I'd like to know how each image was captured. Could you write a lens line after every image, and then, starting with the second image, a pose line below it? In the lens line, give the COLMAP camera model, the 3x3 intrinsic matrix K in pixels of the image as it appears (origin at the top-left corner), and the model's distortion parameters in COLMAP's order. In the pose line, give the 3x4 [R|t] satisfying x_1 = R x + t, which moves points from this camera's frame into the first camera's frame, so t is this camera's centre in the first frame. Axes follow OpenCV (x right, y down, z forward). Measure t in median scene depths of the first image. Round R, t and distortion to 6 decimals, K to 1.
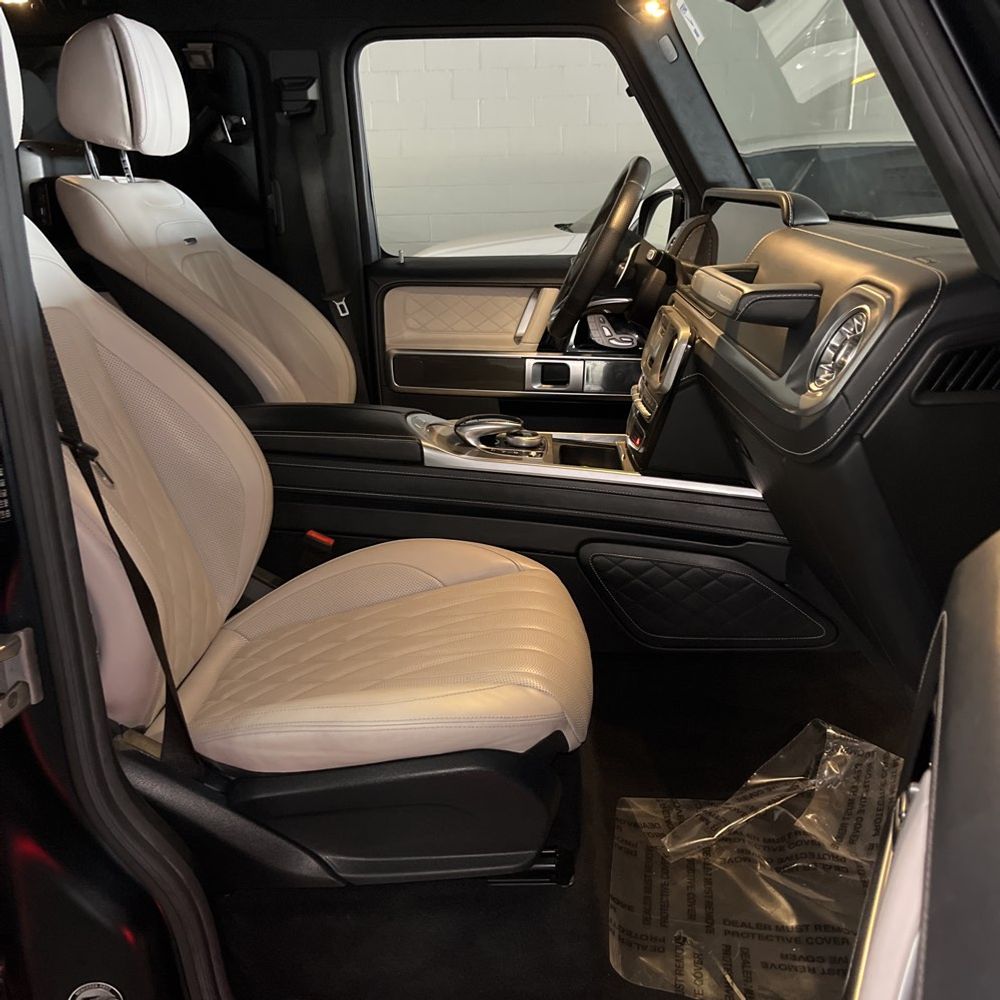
lens RADIAL K [[1014.5, 0, 503.0], [0, 1014.5, 504.0], [0, 0, 1]] dist [0.030424, 0.014942]
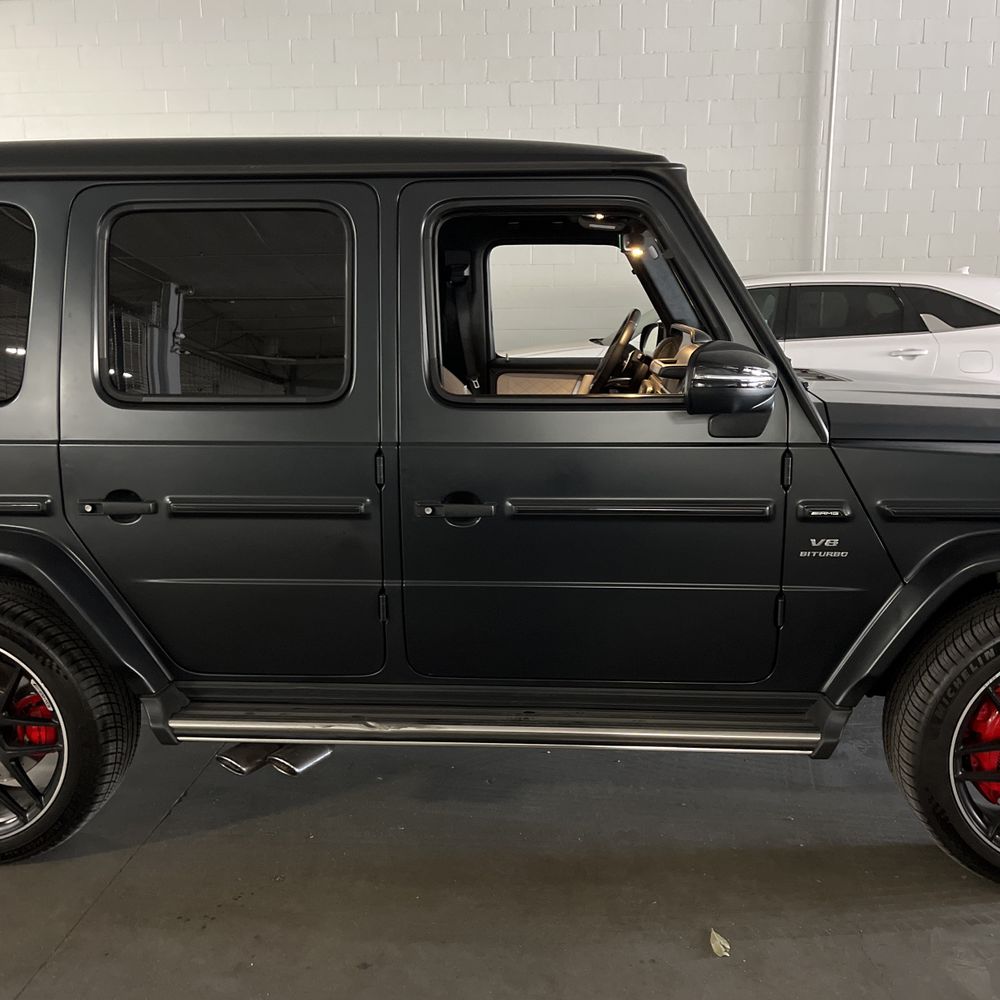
lens RADIAL K [[1014.5, 0, 503.0], [0, 1014.5, 504.0], [0, 0, 1]] dist [0.030424, 0.014942]
pose [[0.999374, 0.019273, -0.029681, -0.052089], [-0.022282, 0.994261, -0.104635, 0.223538], [0.027494, 0.105230, 0.994068, -0.830866]]
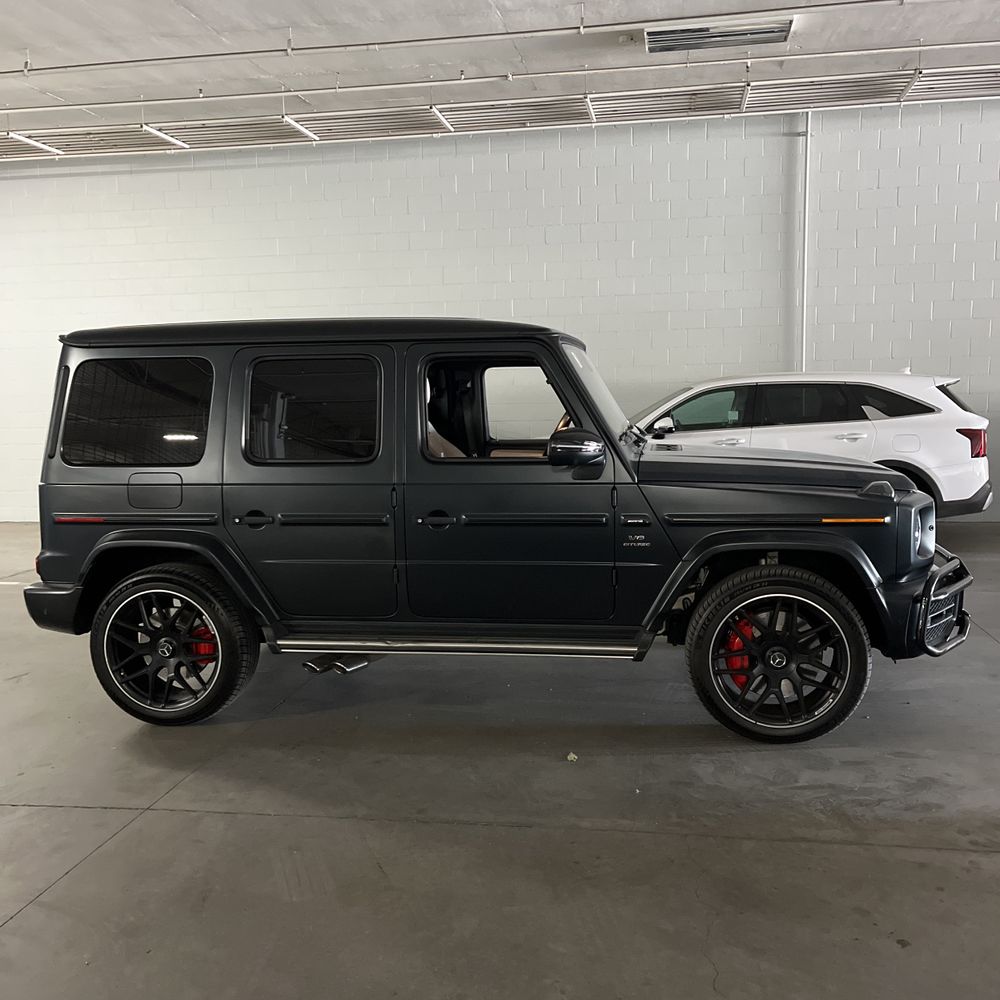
lens RADIAL K [[1014.5, 0, 503.0], [0, 1014.5, 504.0], [0, 0, 1]] dist [0.030424, 0.014942]
pose [[0.992900, 0.015998, -0.117871, 0.259088], [-0.038108, 0.981468, -0.187797, 0.475713], [0.112682, 0.190955, 0.975110, -1.753505]]
